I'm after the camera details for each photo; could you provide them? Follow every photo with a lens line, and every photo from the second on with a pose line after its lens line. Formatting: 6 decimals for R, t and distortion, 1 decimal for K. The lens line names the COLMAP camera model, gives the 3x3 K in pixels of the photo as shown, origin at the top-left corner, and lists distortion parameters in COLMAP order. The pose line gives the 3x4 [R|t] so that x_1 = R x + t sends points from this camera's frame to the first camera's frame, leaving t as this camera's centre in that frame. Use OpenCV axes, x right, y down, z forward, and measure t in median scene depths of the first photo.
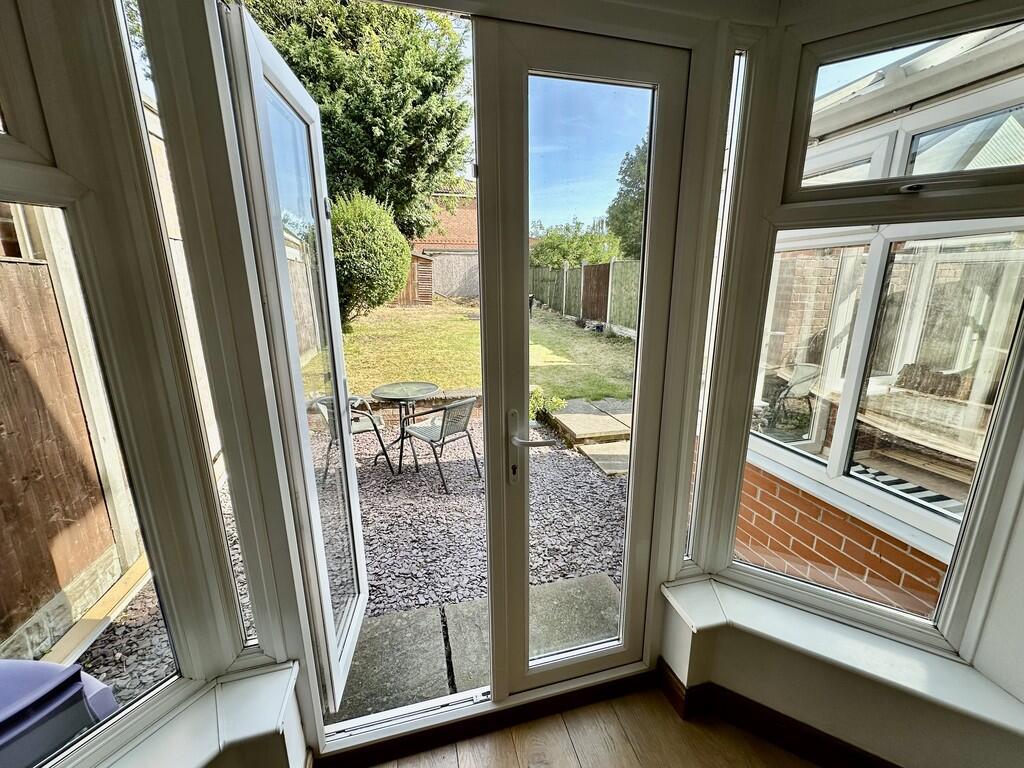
lens RADIAL K [[408.3, 0, 510.3], [0, 408.3, 382.0], [0, 0, 1]] dist [-0.002049, 0.000508]
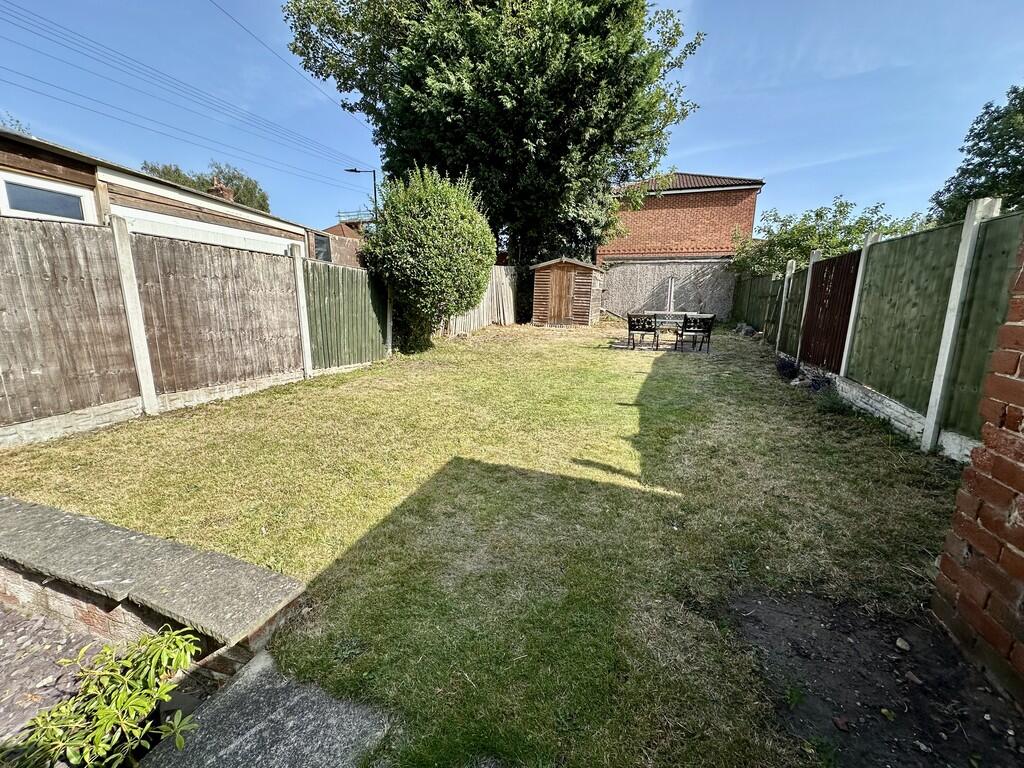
lens RADIAL K [[408.3, 0, 510.3], [0, 408.3, 382.0], [0, 0, 1]] dist [-0.002049, 0.000508]
pose [[0.841298, 0.117036, -0.527750, 0.149885], [-0.143971, 0.989531, -0.010065, -0.071304], [0.521047, 0.084448, 0.849340, 0.365998]]
